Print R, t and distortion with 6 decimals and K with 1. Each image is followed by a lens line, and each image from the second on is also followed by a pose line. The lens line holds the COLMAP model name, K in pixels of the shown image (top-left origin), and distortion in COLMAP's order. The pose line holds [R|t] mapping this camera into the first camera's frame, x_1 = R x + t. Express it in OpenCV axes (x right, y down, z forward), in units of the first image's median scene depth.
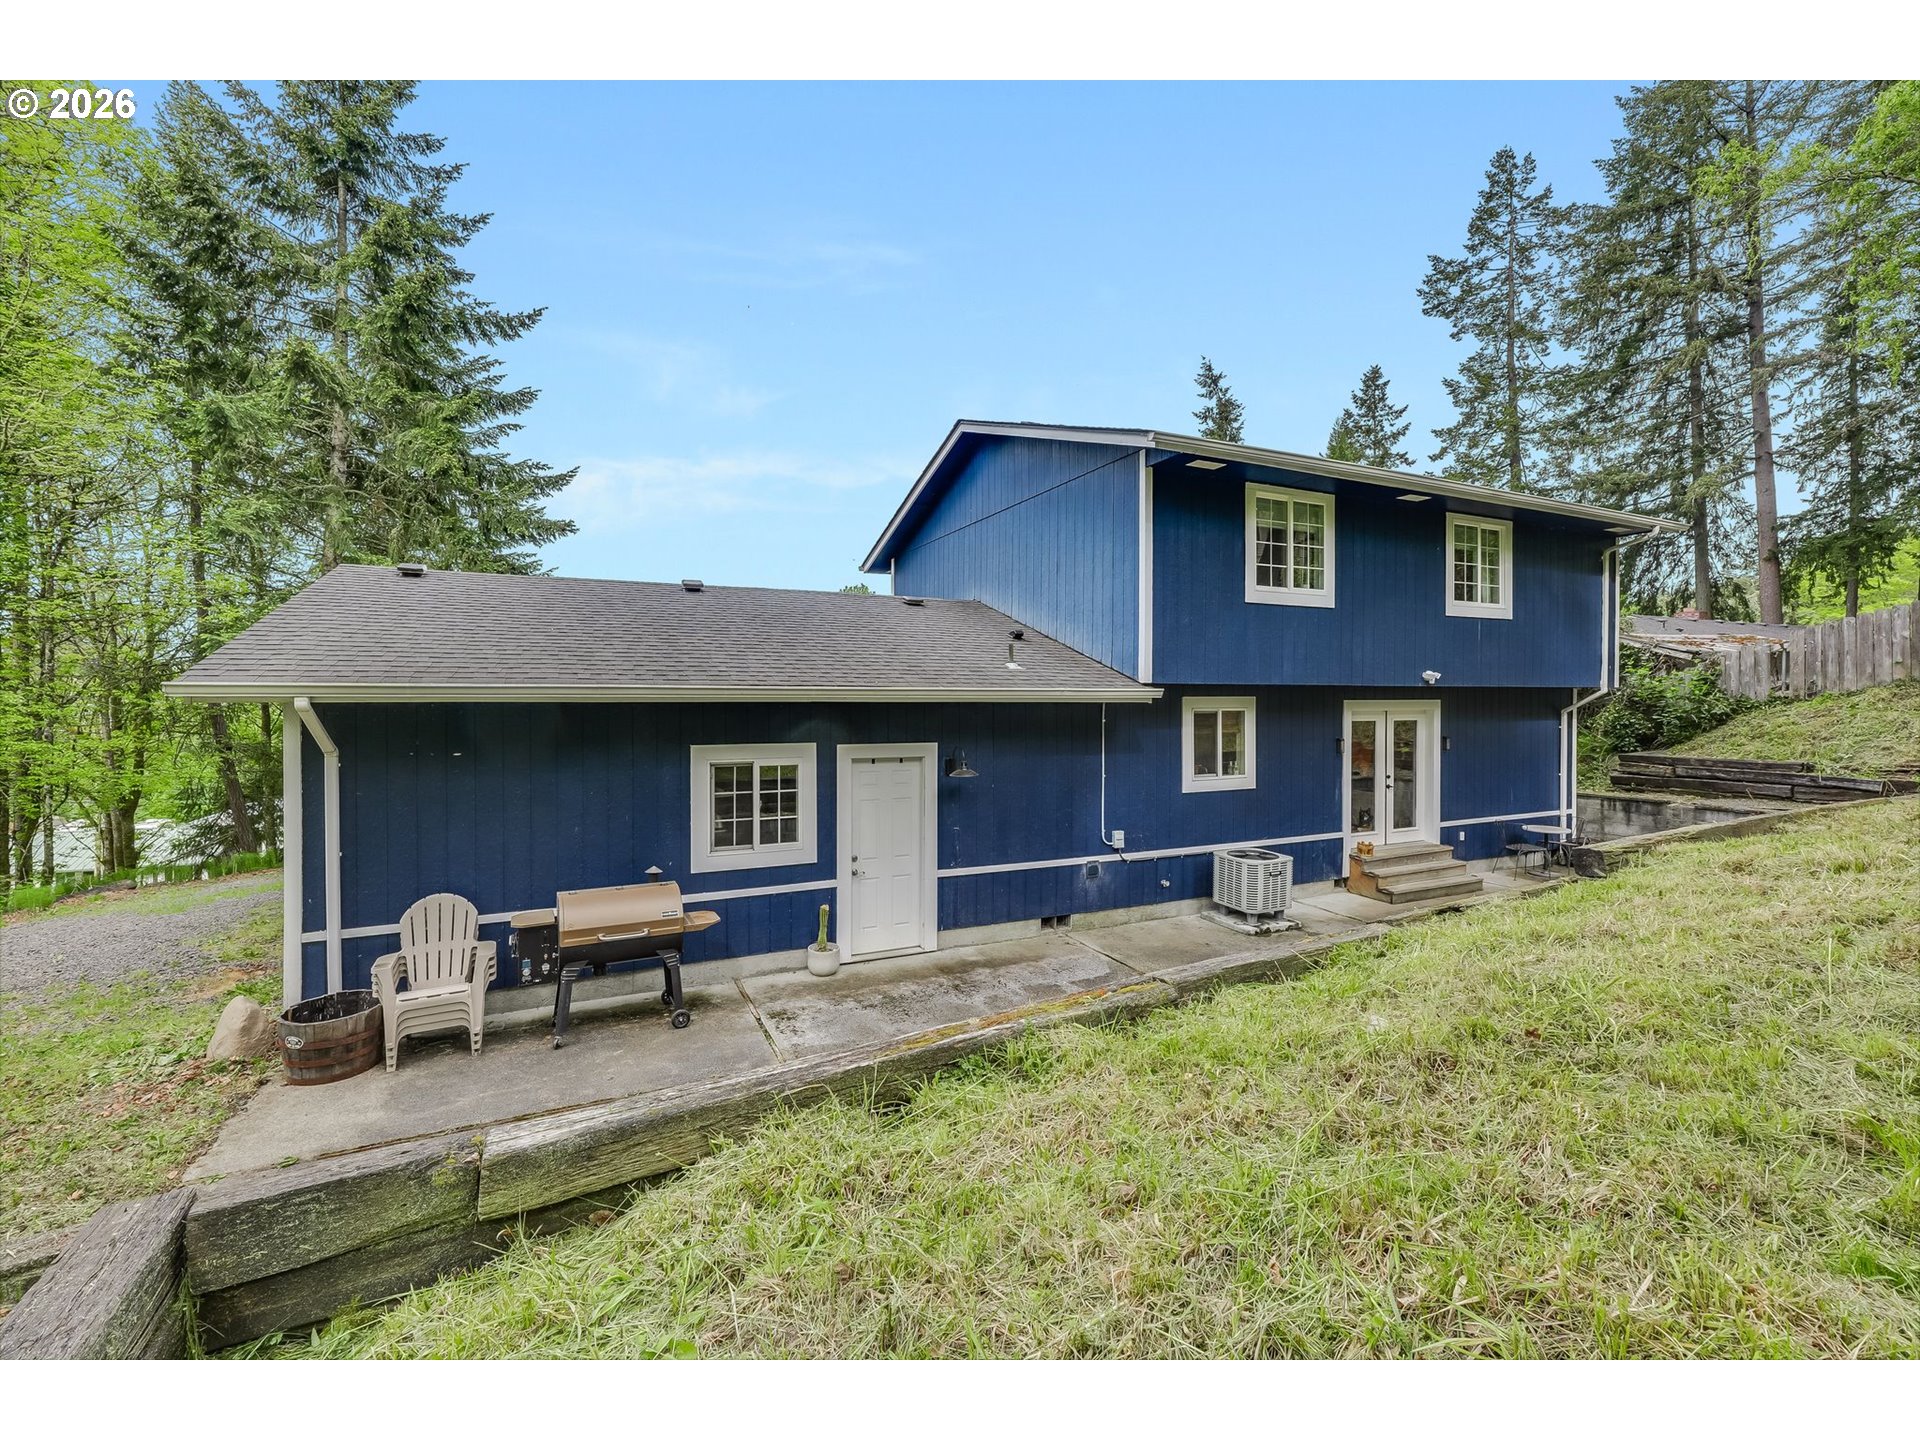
lens RADIAL K [[804.7, 0, 968.9], [0, 804.7, 710.8], [0, 0, 1]] dist [0.000069, -0.000163]
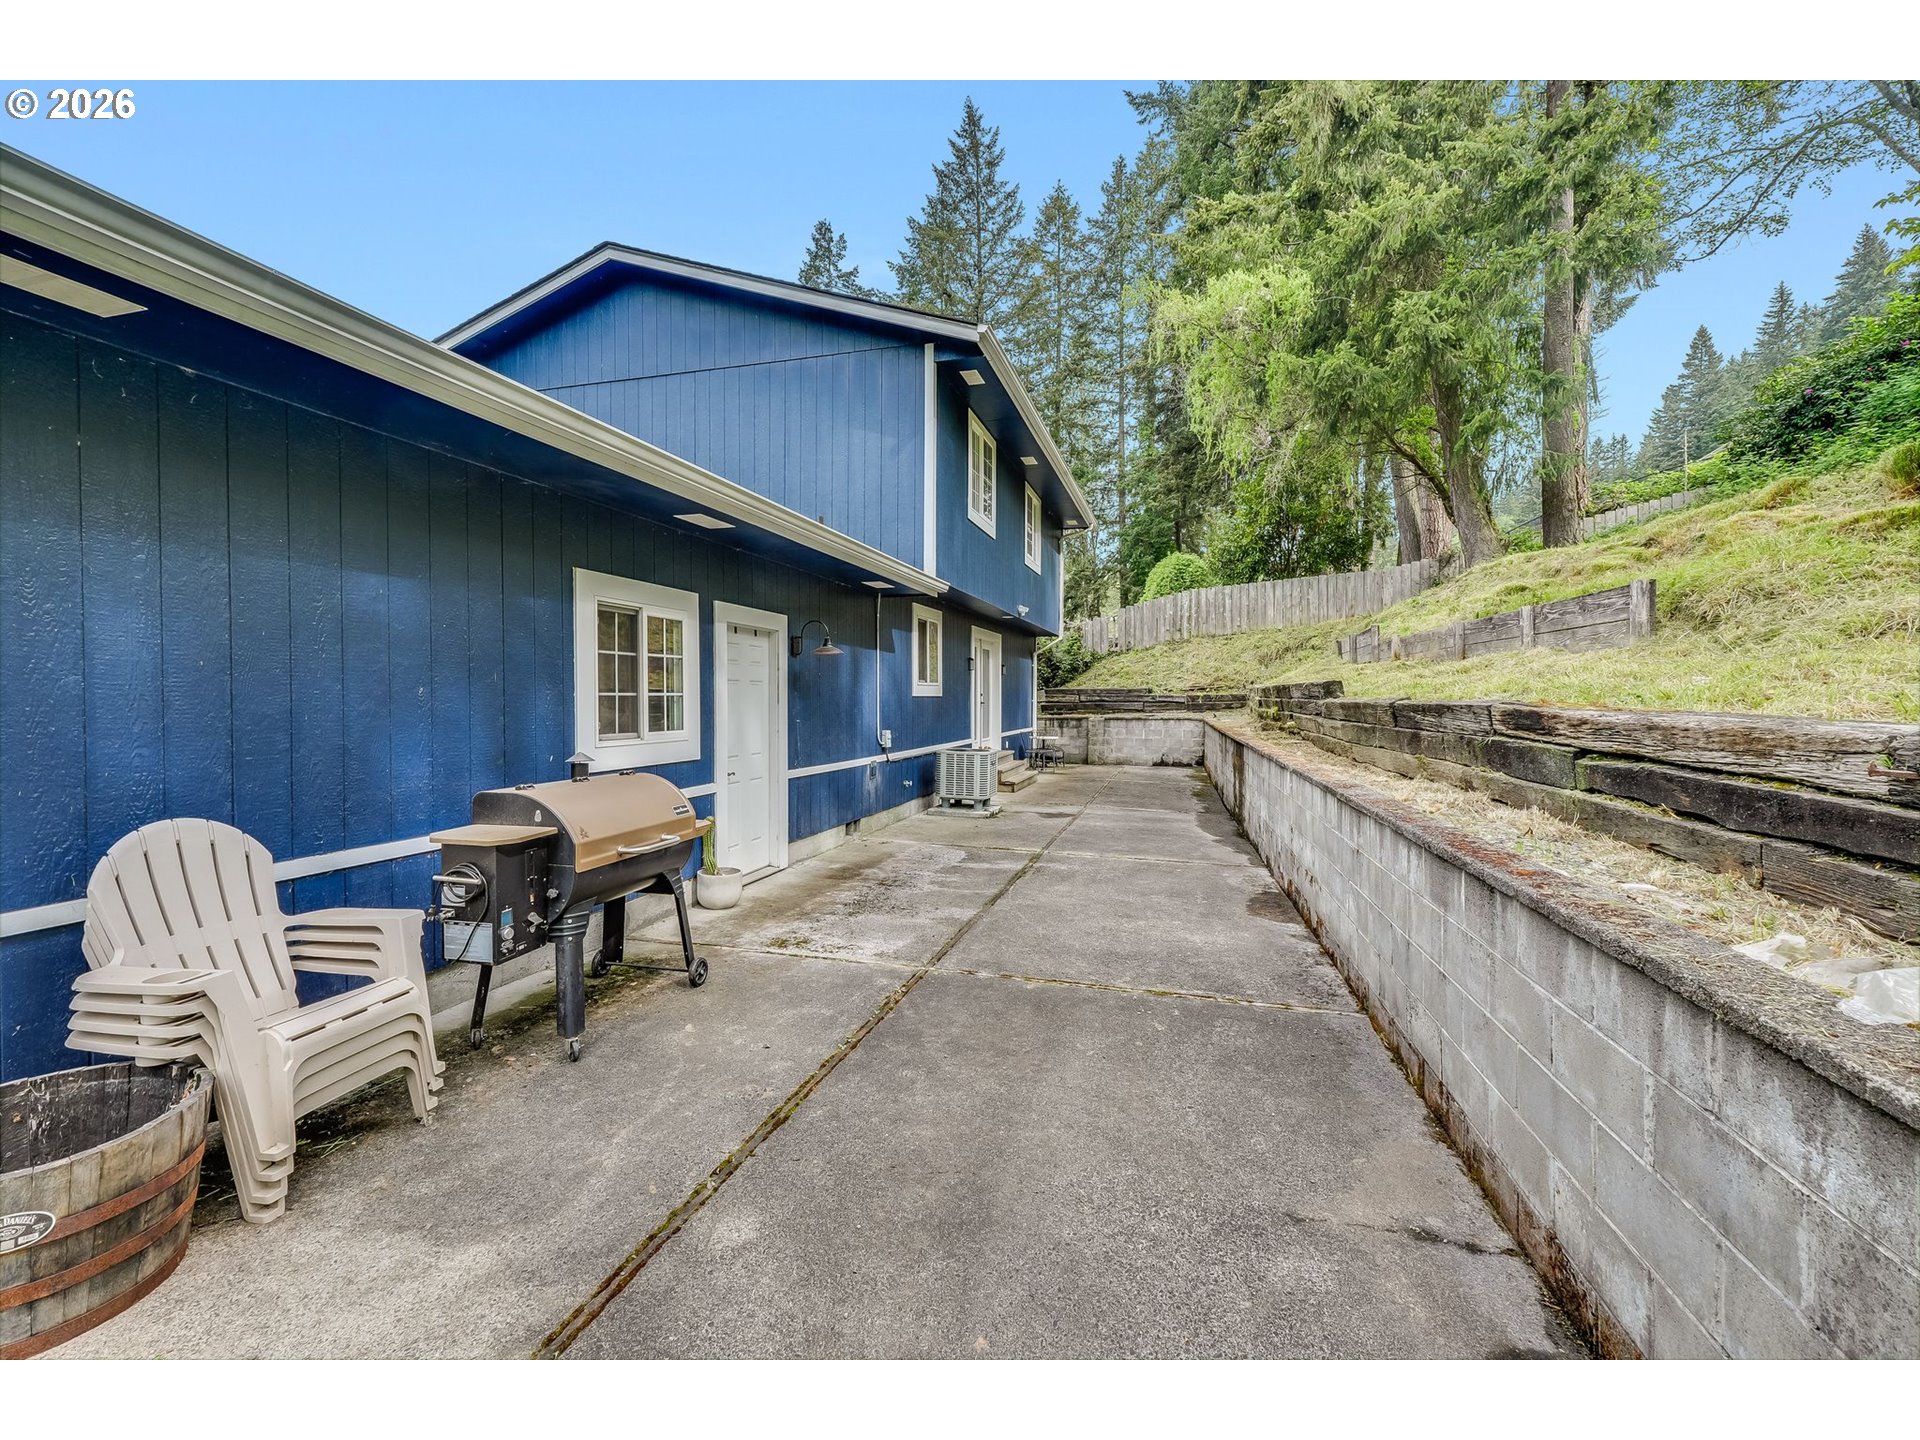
lens RADIAL K [[792.5, 0, 946.0], [0, 792.5, 717.2], [0, 0, 1]] dist [0.008224, -0.000025]
pose [[0.676799, -0.016937, 0.735973, -0.449861], [0.007823, 0.999844, 0.015816, 0.112242], [-0.736127, -0.004947, 0.676826, 0.278456]]
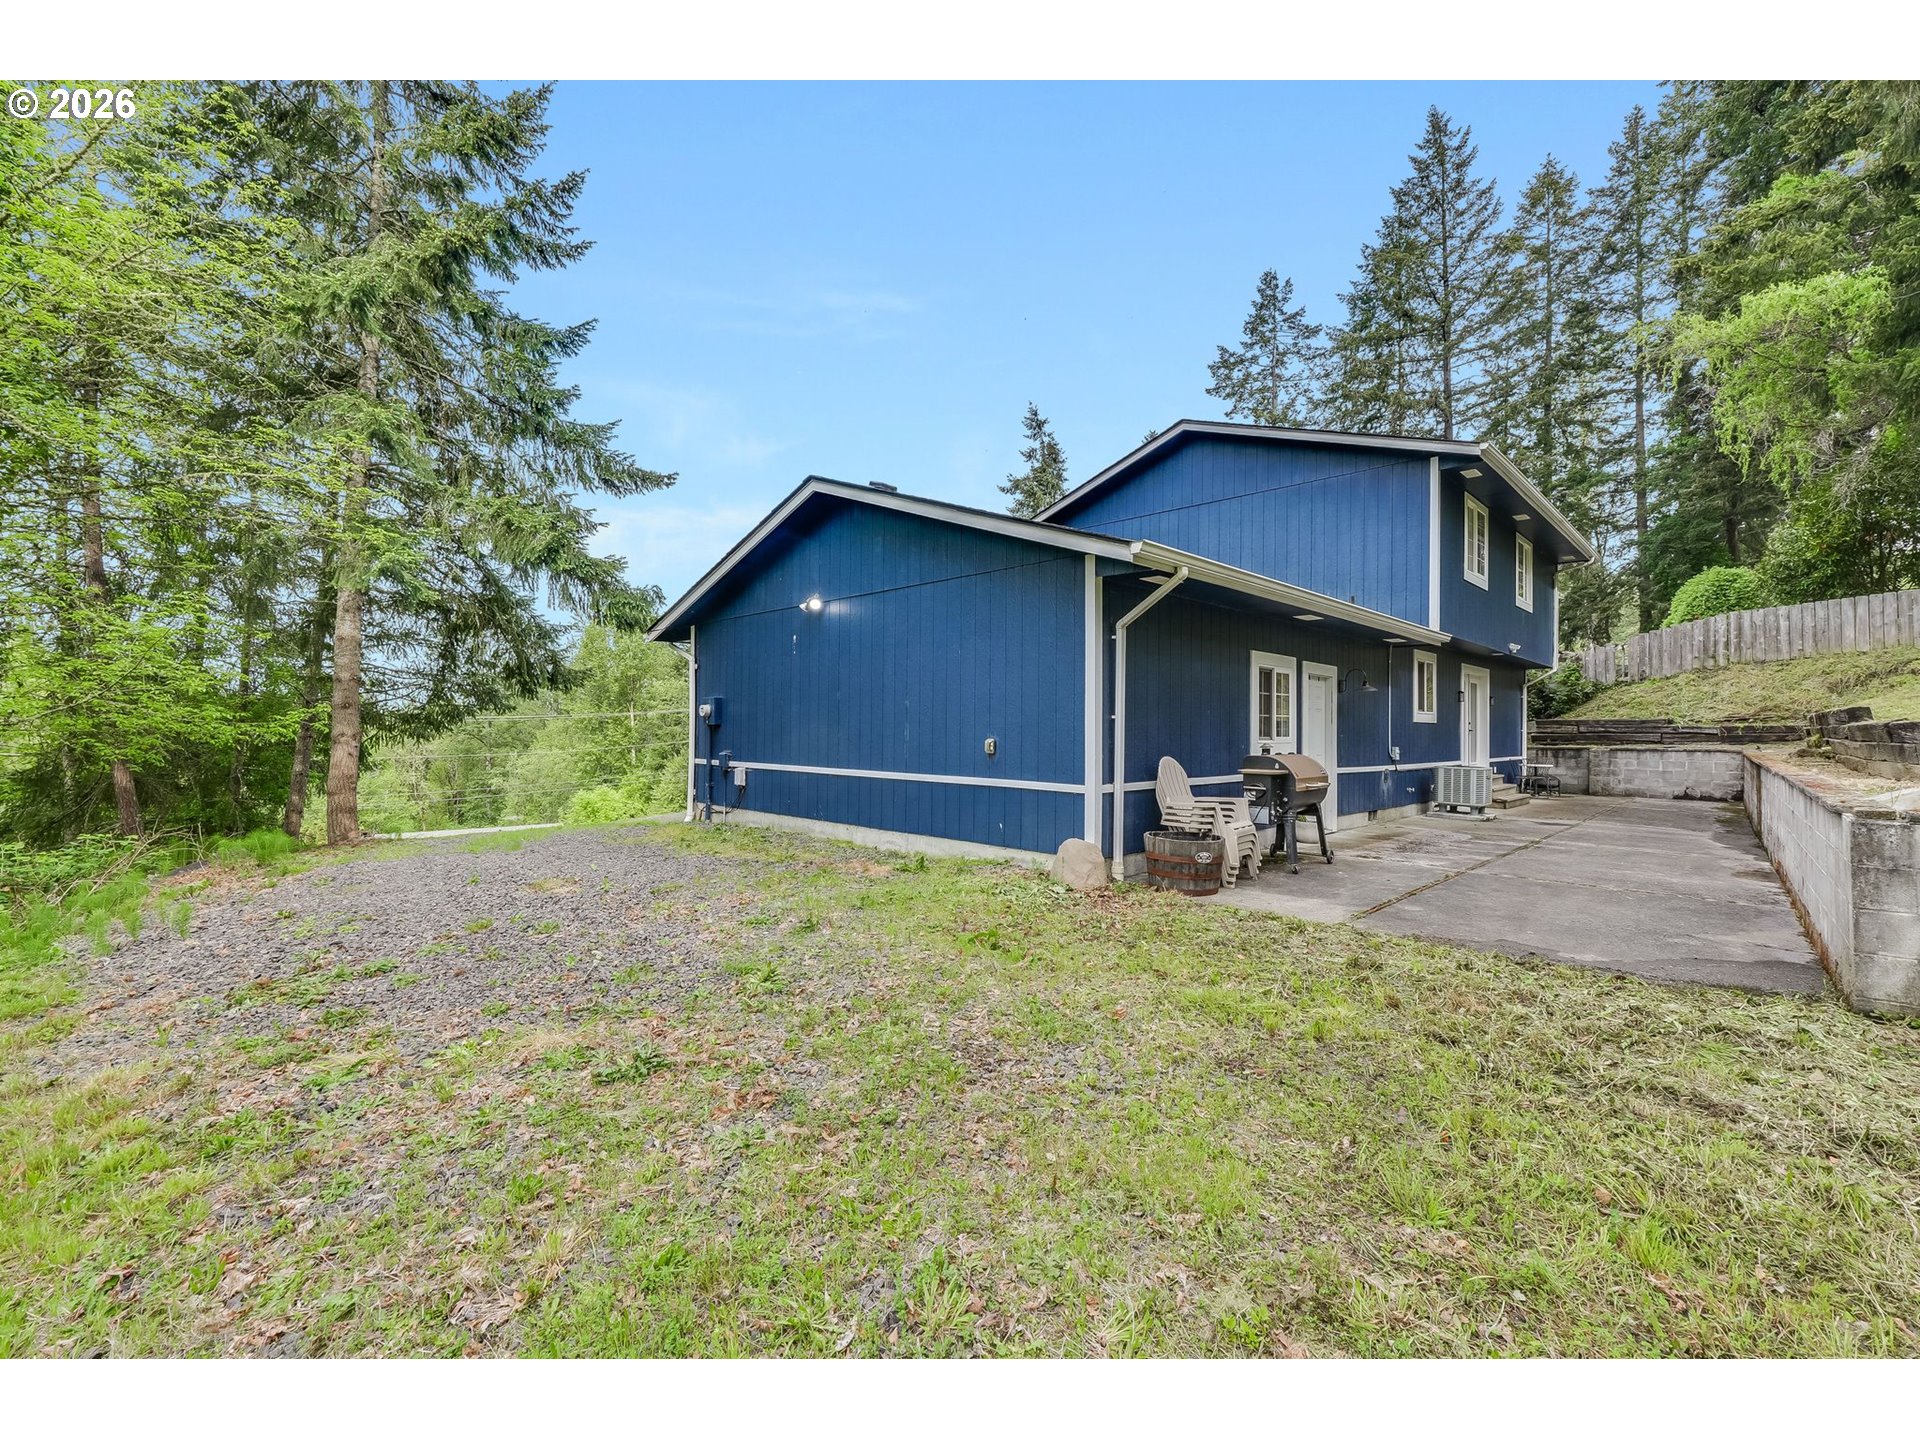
lens RADIAL K [[805.2, 0, 963.4], [0, 805.2, 721.7], [0, 0, 1]] dist [0.006507, -0.000108]
pose [[0.942261, 0.012914, 0.334630, -0.862640], [-0.005100, 0.999694, -0.024218, 0.135724], [-0.334840, 0.021113, 0.942038, 0.003533]]
